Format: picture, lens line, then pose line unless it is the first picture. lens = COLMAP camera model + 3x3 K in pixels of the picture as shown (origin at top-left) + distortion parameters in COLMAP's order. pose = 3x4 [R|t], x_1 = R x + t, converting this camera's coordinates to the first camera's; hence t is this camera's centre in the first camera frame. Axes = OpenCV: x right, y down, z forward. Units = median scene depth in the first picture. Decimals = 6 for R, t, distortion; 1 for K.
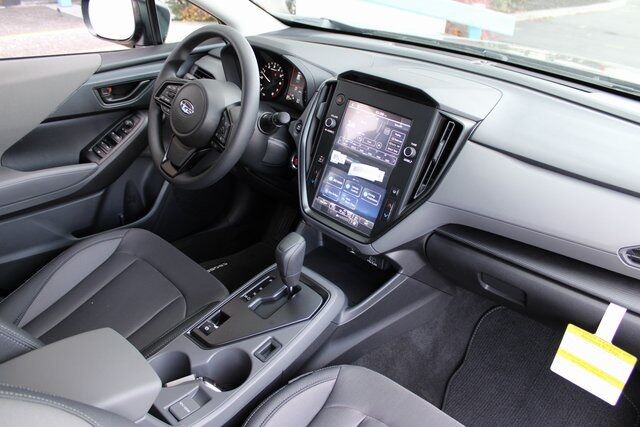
lens RADIAL K [[532.7, 0, 317.3], [0, 532.7, 215.2], [0, 0, 1]] dist [-0.132471, 0.064554]
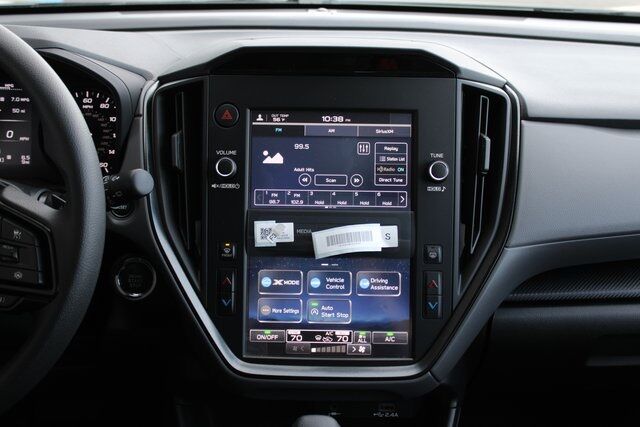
lens RADIAL K [[873.1, 0, 325.2], [0, 873.1, 207.7], [0, 0, 1]] dist [-0.051449, 0.000000]
pose [[0.718480, -0.275474, 0.638670, -0.409518], [0.354720, 0.934963, 0.004226, -0.115949], [-0.598297, 0.223513, 0.769469, 0.381396]]
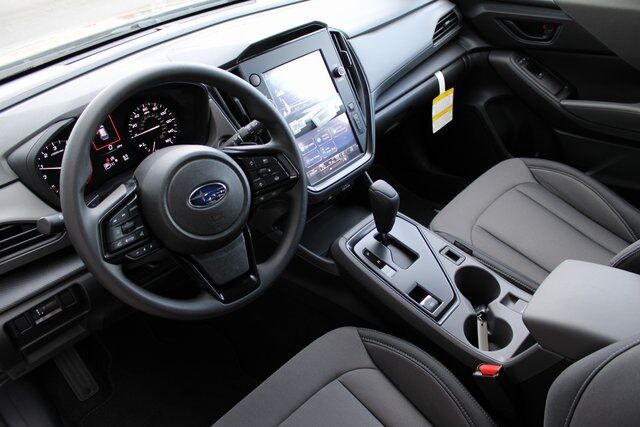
lens RADIAL K [[532.7, 0, 319.3], [0, 532.7, 214.4], [0, 0, 1]] dist [-0.132471, 0.064554]
pose [[-0.013774, -0.591865, 0.805920, -0.830367], [0.580695, 0.651412, 0.488319, -0.450379], [-0.814005, 0.474720, 0.334720, 0.723972]]
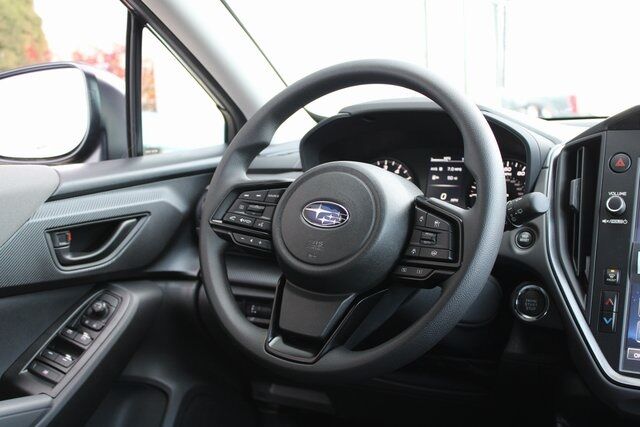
lens RADIAL K [[873.1, 0, 326.7], [0, 873.1, 212.0], [0, 0, 1]] dist [-0.051449, 0.000000]
pose [[0.961833, -0.098308, 0.255367, -0.480750], [0.187733, 0.916038, -0.354446, 0.086359], [-0.199081, 0.388858, 0.899531, 0.284091]]
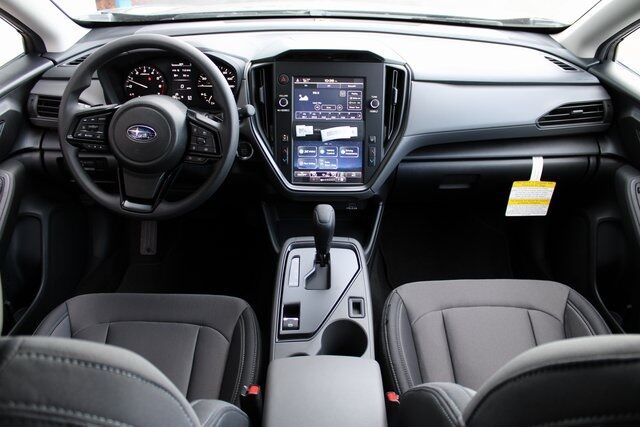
lens RADIAL K [[532.7, 0, 319.1], [0, 532.7, 213.0], [0, 0, 1]] dist [-0.132471, 0.064554]
pose [[0.711554, -0.398717, 0.578546, -0.637140], [0.358306, 0.914199, 0.189358, -0.149030], [-0.604407, 0.072558, 0.793365, 0.129725]]
